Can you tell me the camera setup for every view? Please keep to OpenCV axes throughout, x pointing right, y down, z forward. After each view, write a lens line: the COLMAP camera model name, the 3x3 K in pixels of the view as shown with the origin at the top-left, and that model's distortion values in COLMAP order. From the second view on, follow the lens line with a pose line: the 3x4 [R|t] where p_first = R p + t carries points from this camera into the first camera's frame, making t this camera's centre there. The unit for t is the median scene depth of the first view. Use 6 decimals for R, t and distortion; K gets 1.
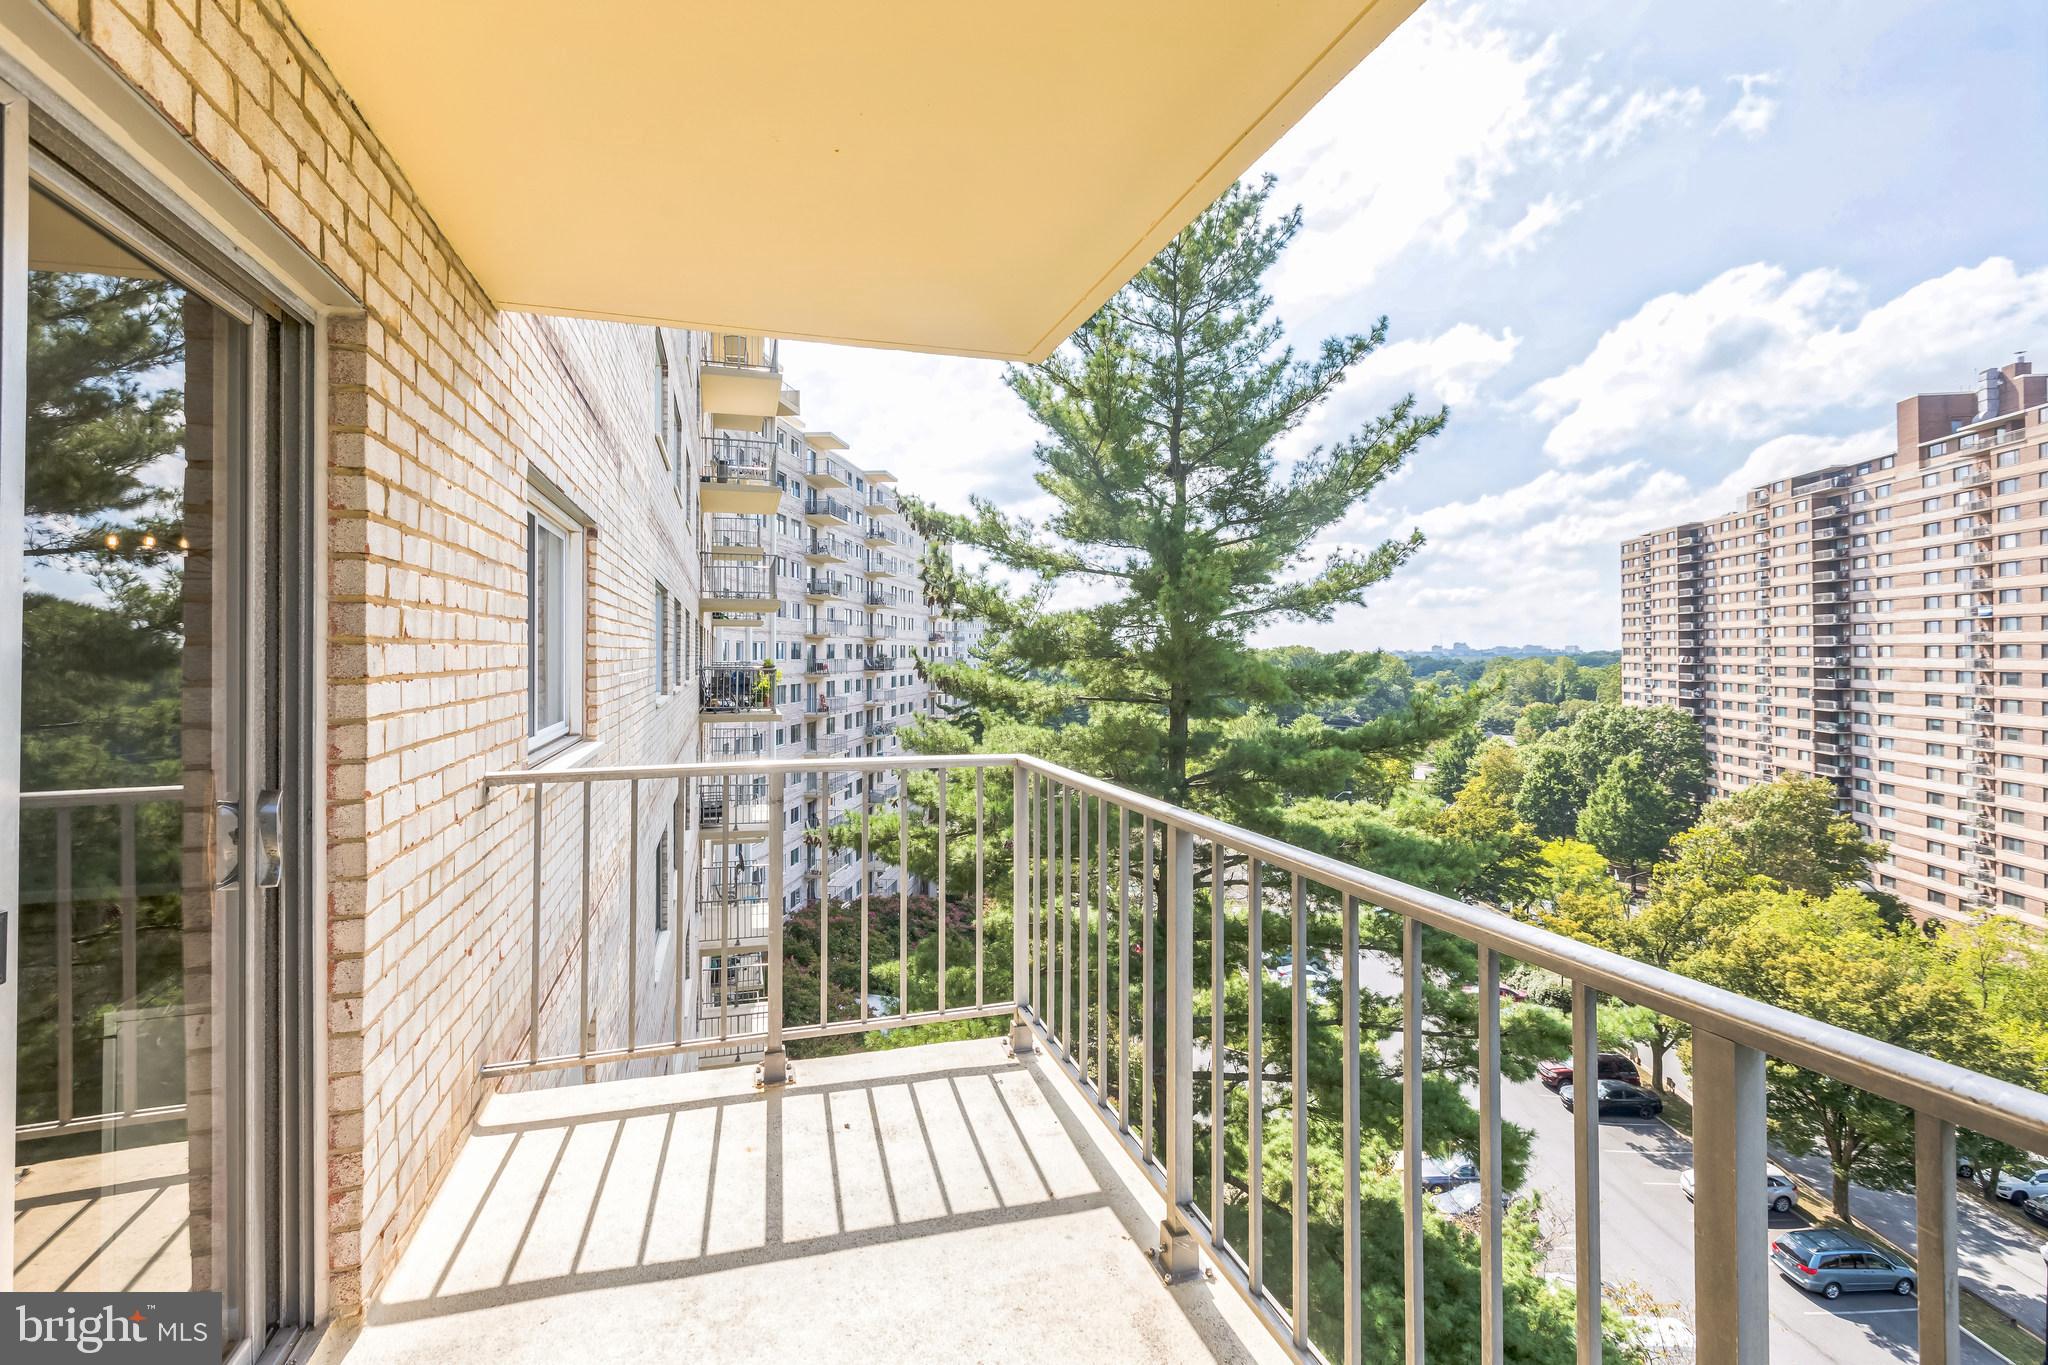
lens RADIAL K [[917.5, 0, 1023.1], [0, 917.5, 651.6], [0, 0, 1]] dist [0.003491, -0.001904]
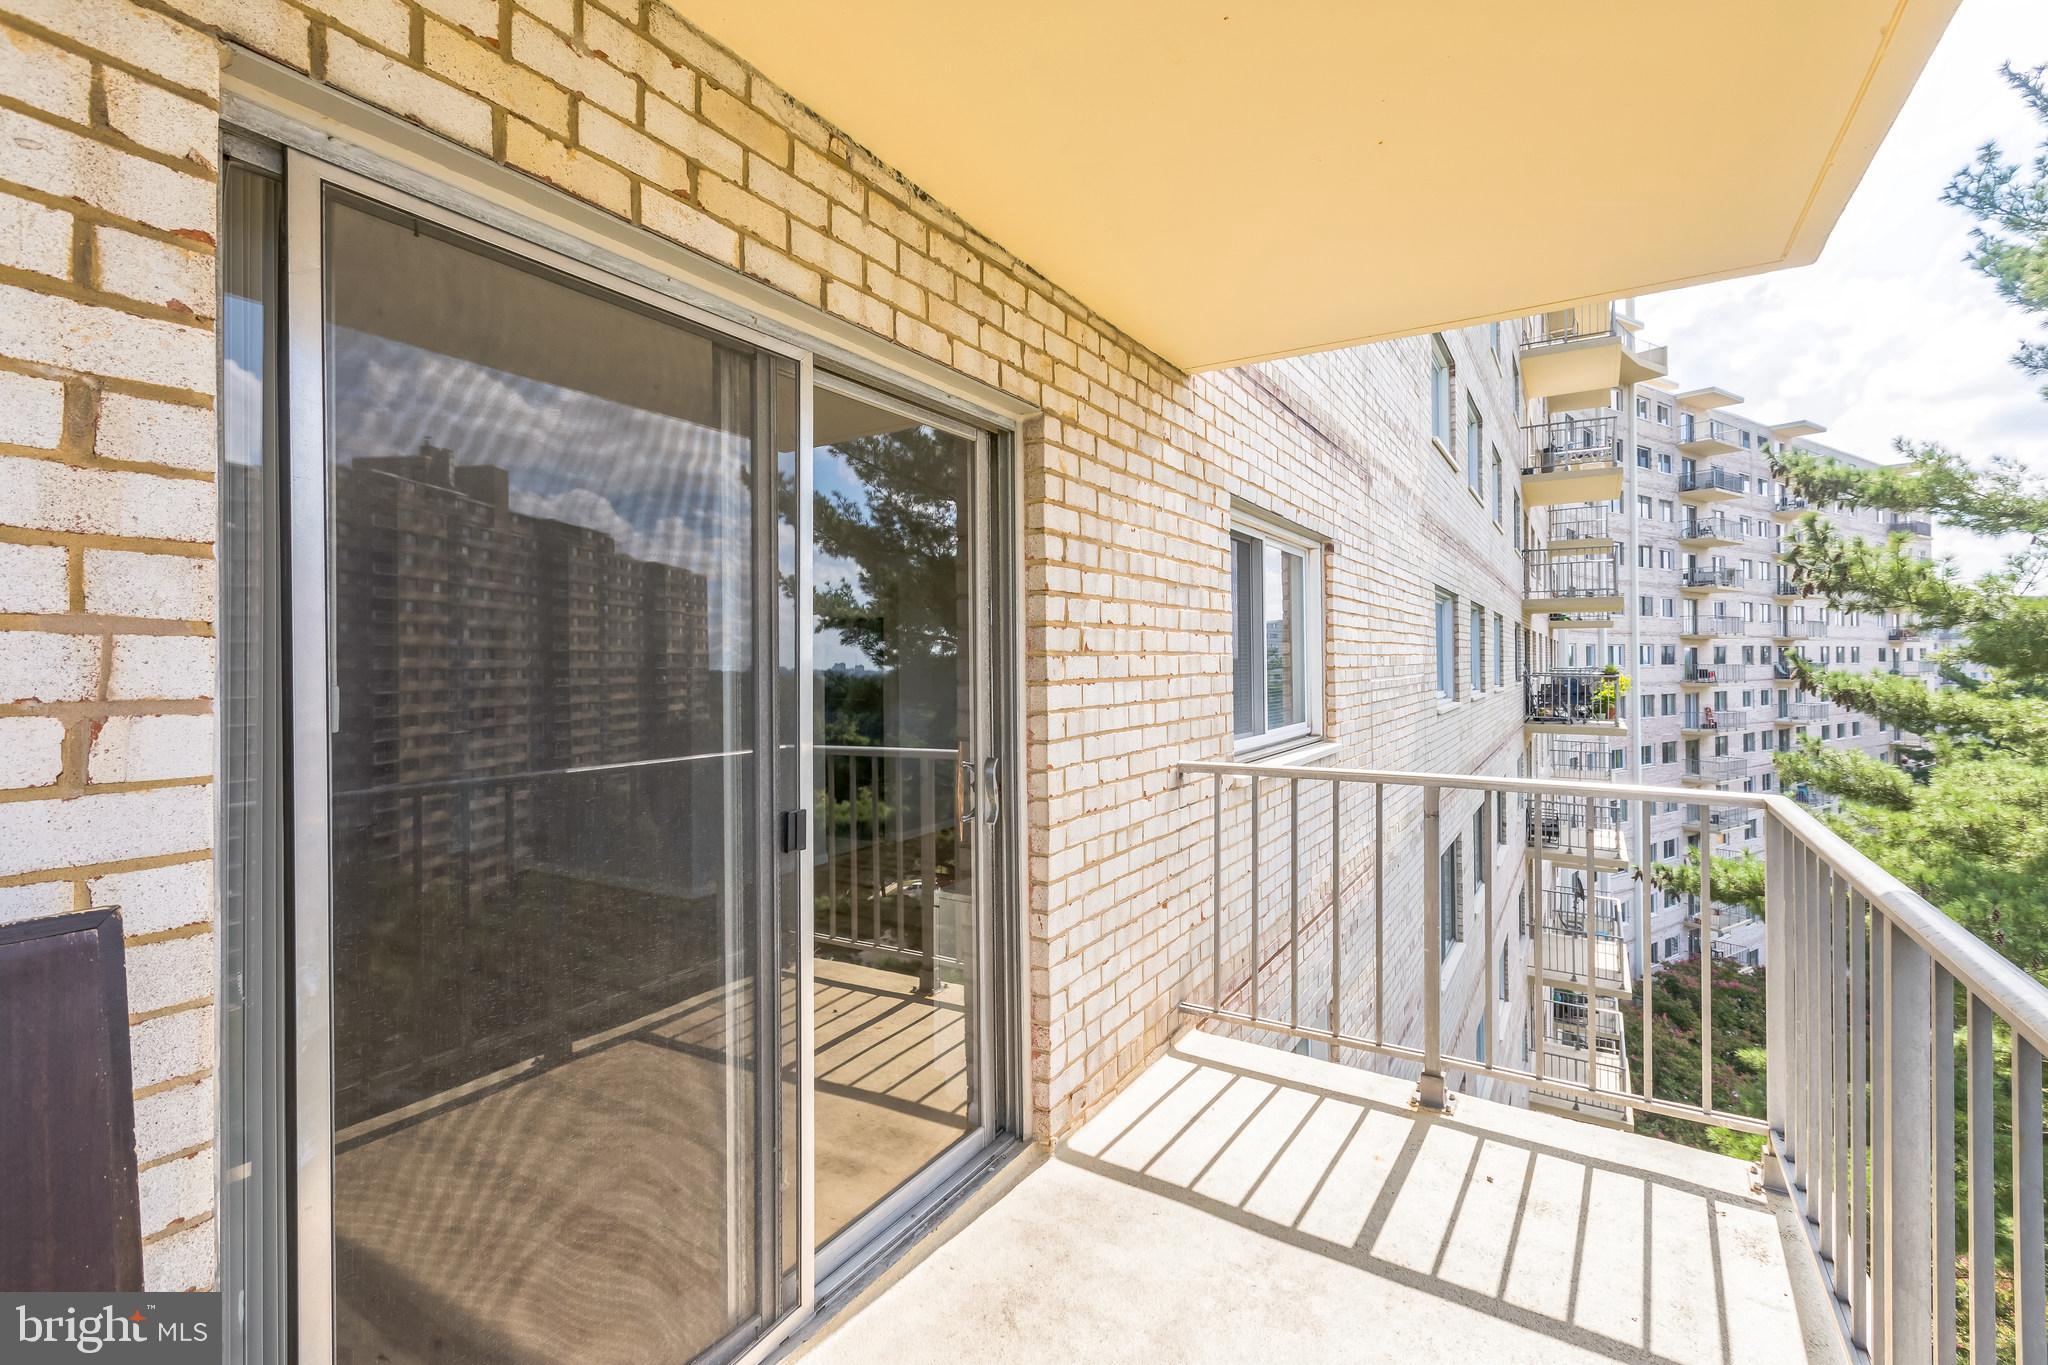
lens RADIAL K [[917.5, 0, 1030.5], [0, 917.5, 662.5], [0, 0, 1]] dist [0.003491, -0.001904]
pose [[0.657525, 0.000622, -0.753432, 0.191895], [0.004295, 0.999980, 0.004574, -0.003887], [0.753420, -0.006243, 0.657510, 0.055400]]
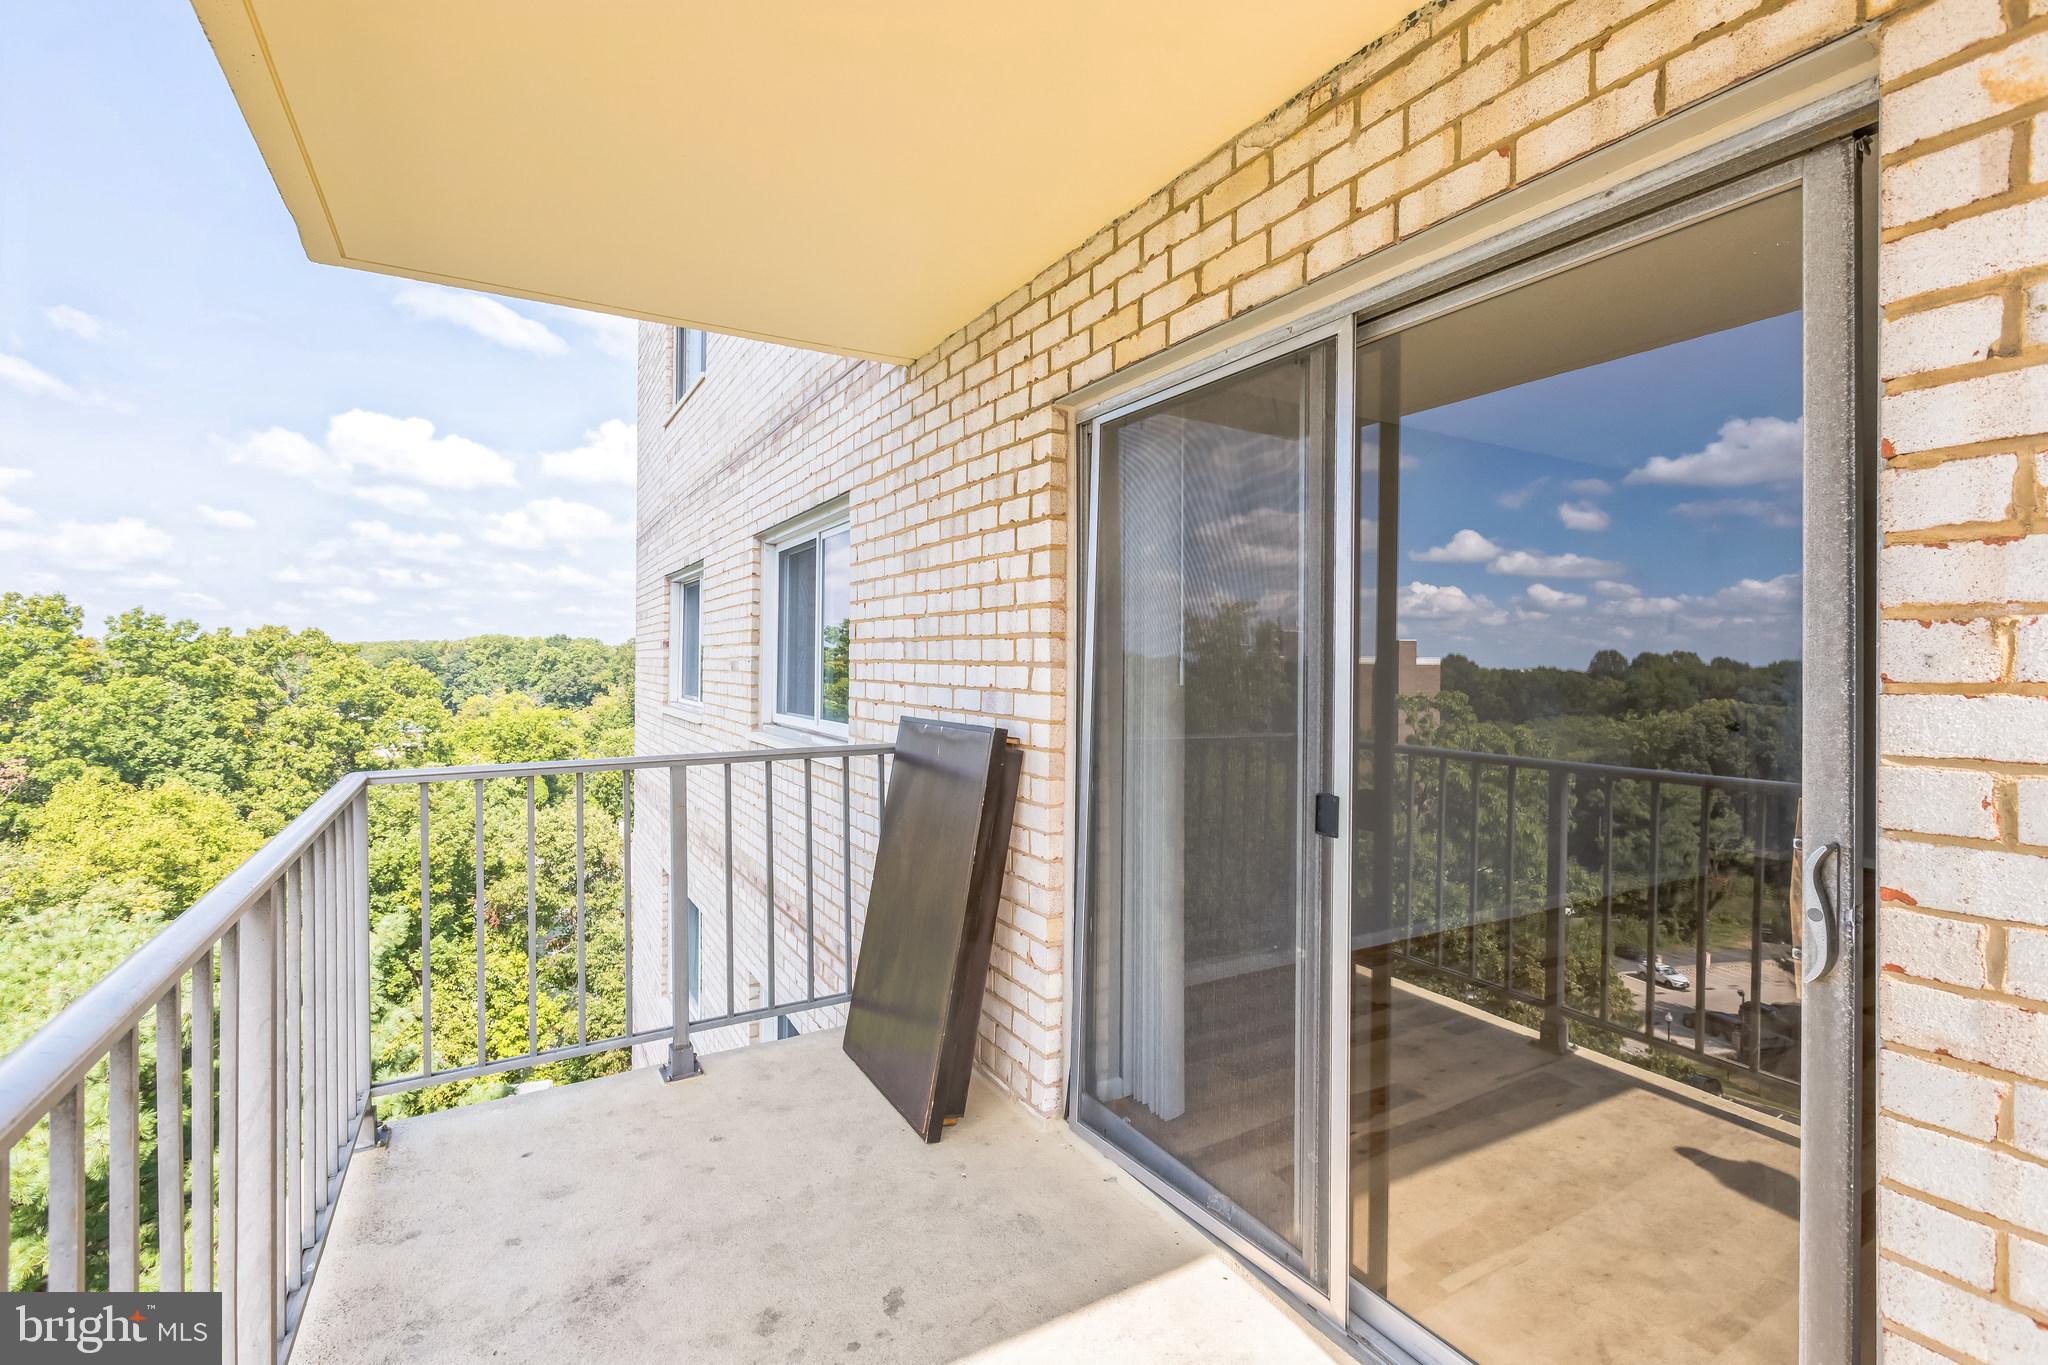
lens RADIAL K [[917.5, 0, 1030.1], [0, 917.5, 671.4], [0, 0, 1]] dist [0.003491, -0.001904]
pose [[-0.975726, -0.001348, -0.218992, -0.056440], [-0.003260, 0.999960, 0.008368, 0.011562], [0.218972, 0.008879, -0.975691, 0.911581]]
